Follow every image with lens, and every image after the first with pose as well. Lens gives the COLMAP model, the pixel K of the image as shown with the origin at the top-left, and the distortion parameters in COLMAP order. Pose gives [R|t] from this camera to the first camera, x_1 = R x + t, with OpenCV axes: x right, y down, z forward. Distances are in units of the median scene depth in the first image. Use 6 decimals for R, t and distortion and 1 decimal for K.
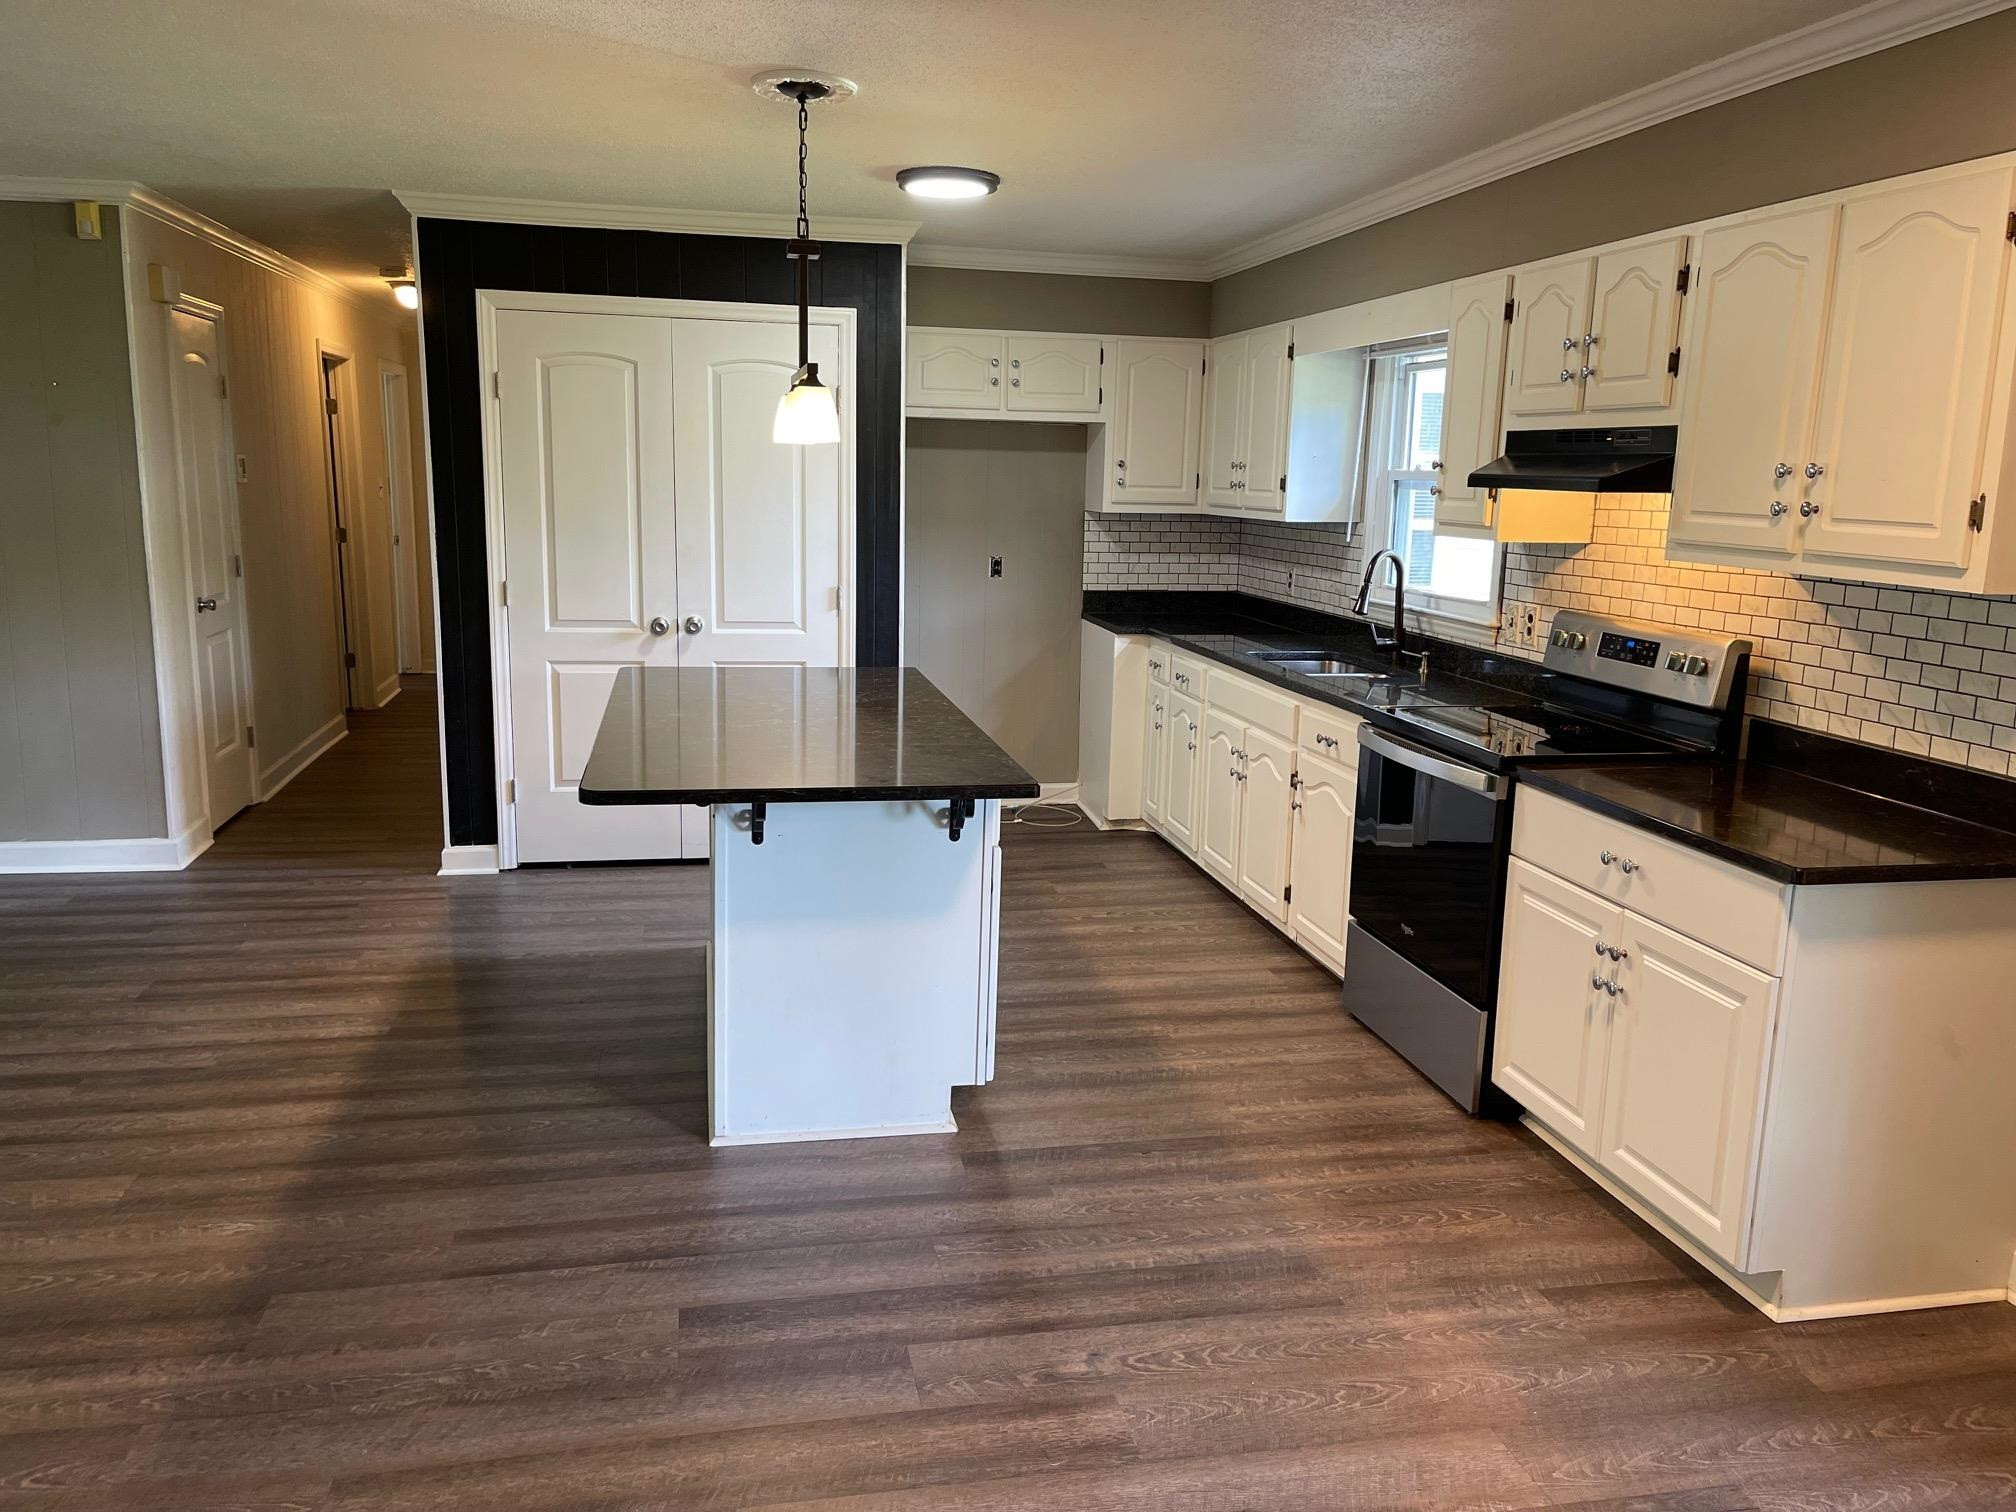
lens RADIAL K [[1526.7, 0, 1004.7], [0, 1526.7, 771.5], [0, 0, 1]] dist [0.087576, -0.106396]
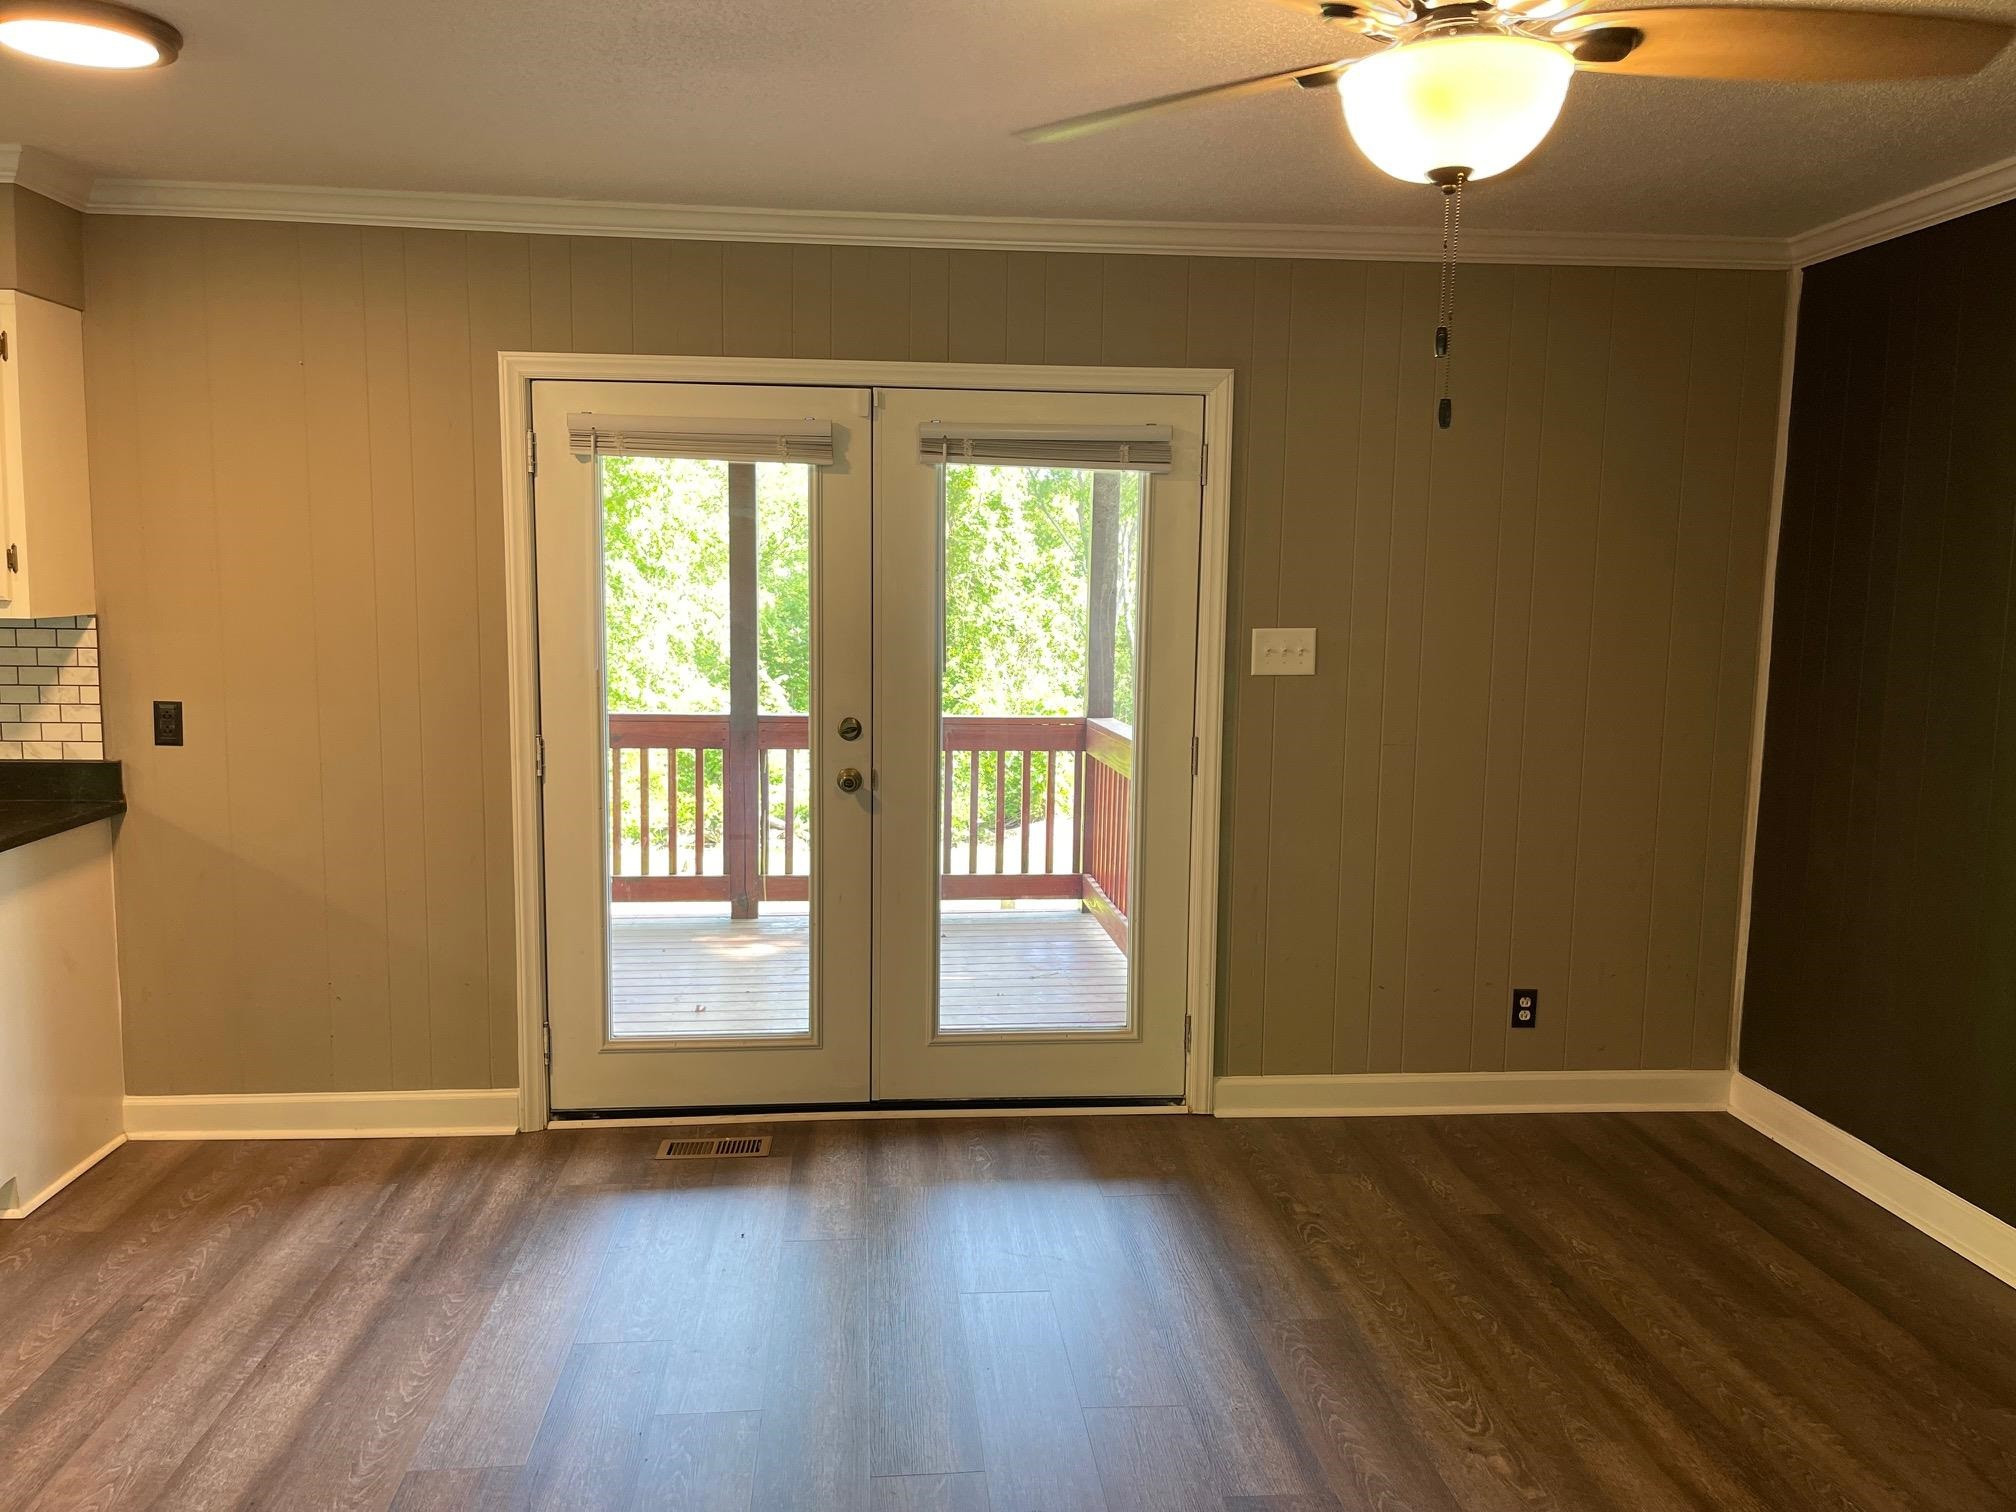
lens RADIAL K [[1526.7, 0, 1004.7], [0, 1526.7, 771.5], [0, 0, 1]] dist [0.087576, -0.106396]
pose [[0.121190, -0.147196, 0.981655, -0.433170], [0.182790, 0.975341, 0.123683, 0.001181], [-0.975654, 0.164447, 0.145108, 0.008117]]
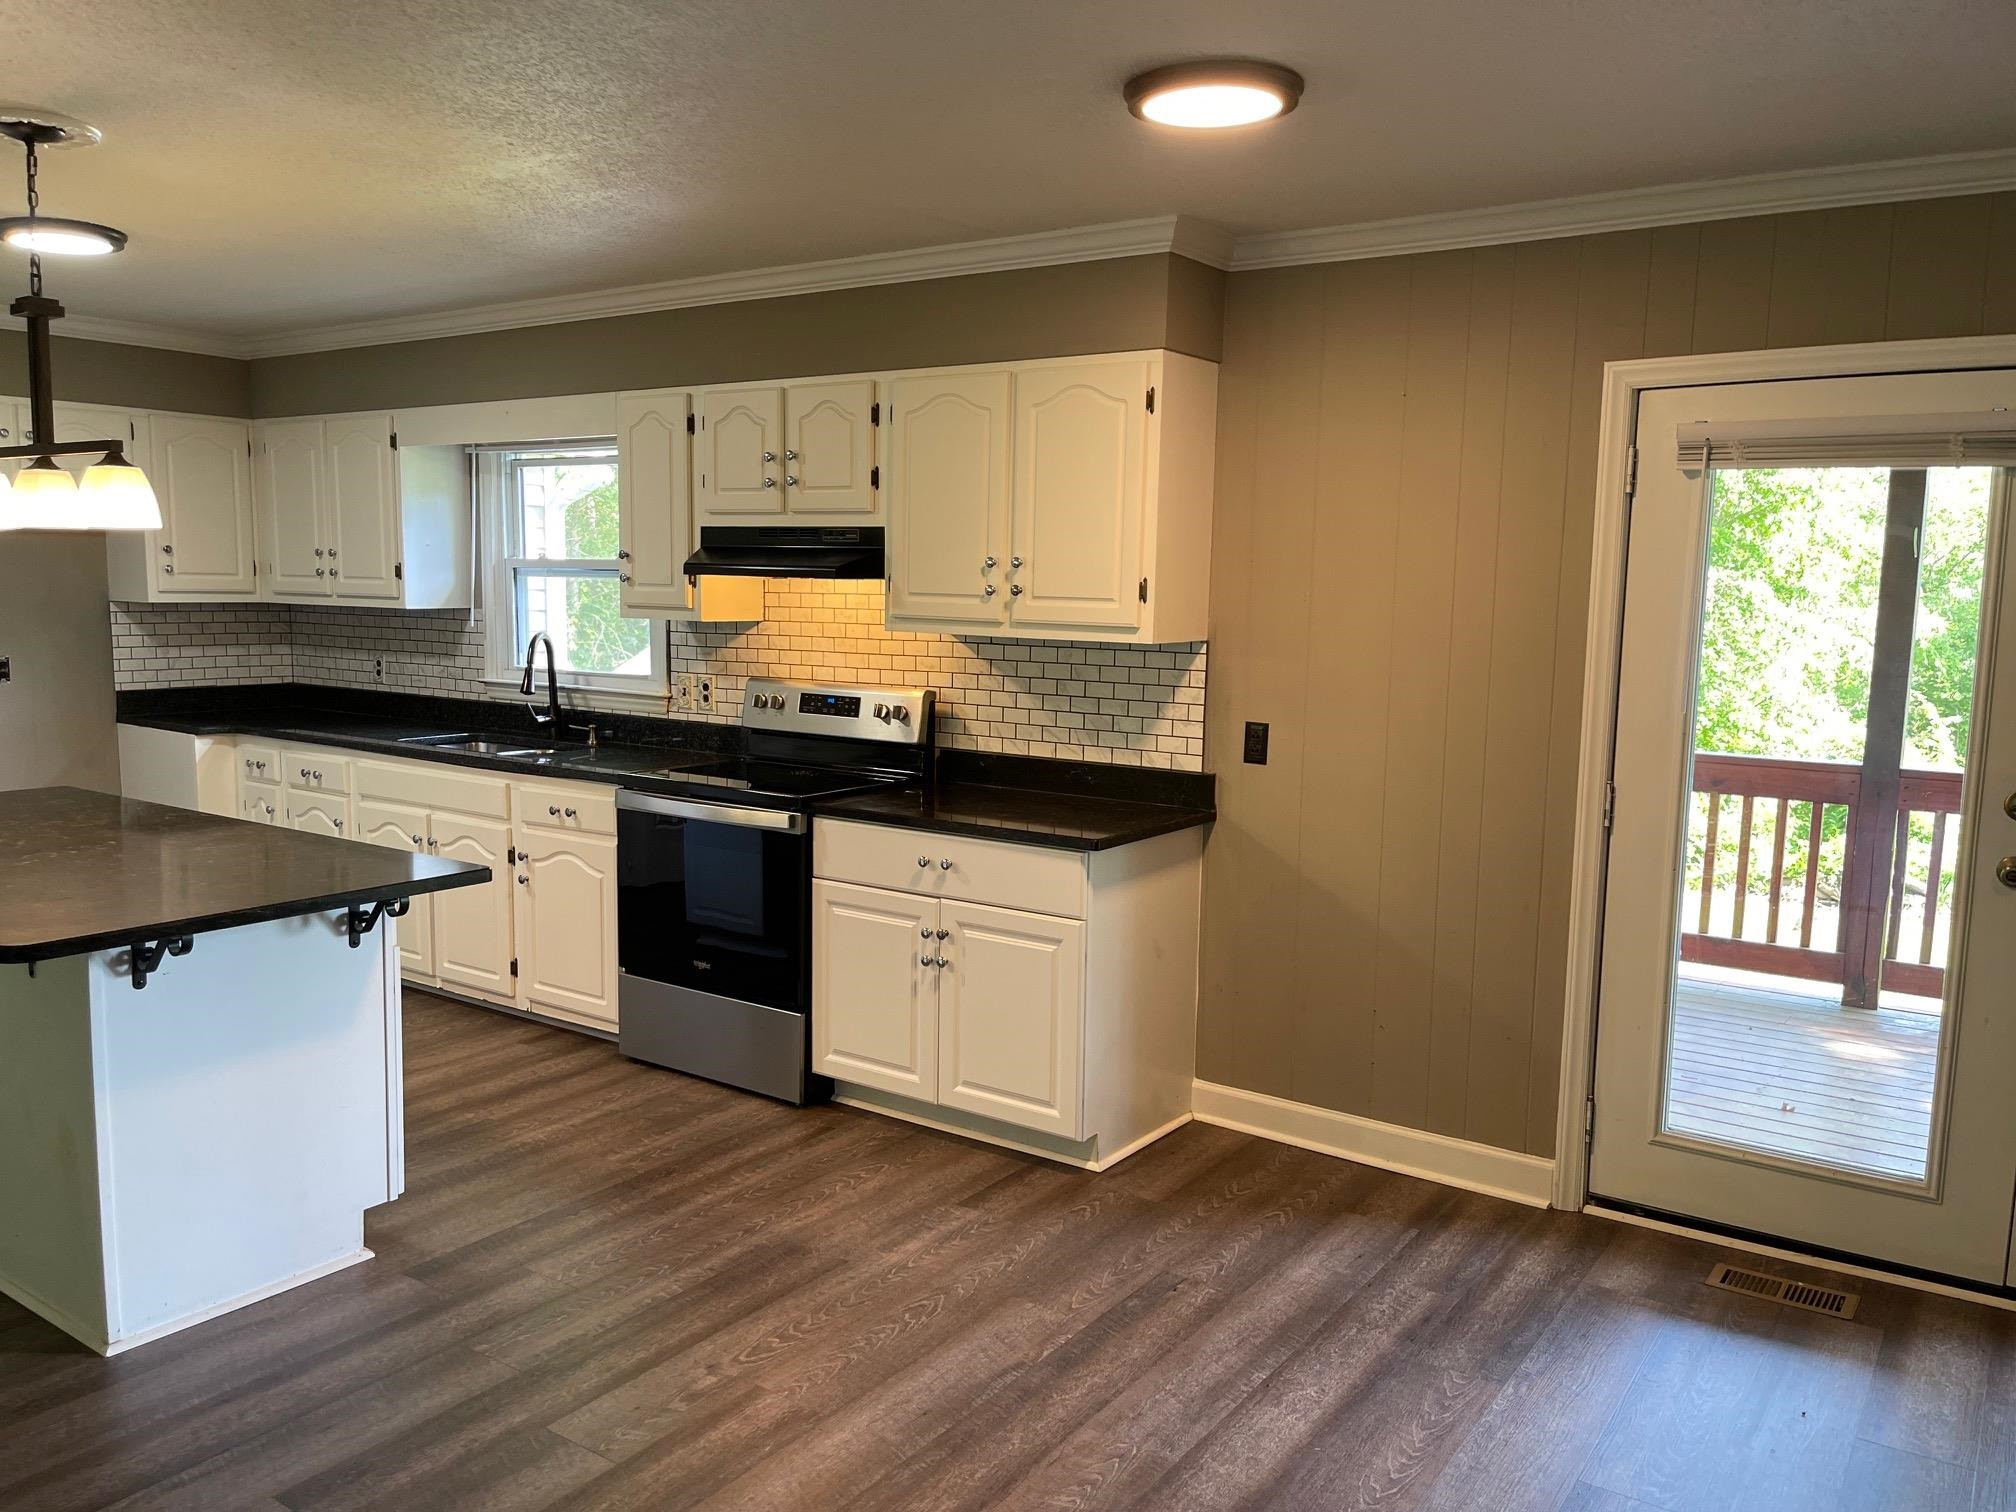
lens RADIAL K [[1526.7, 0, 1004.7], [0, 1526.7, 771.5], [0, 0, 1]] dist [0.087576, -0.106396]
pose [[0.727812, -0.096785, 0.678912, -0.356100], [0.133637, 0.991028, -0.001981, -0.005753], [-0.672630, 0.092170, 0.734217, 0.016156]]
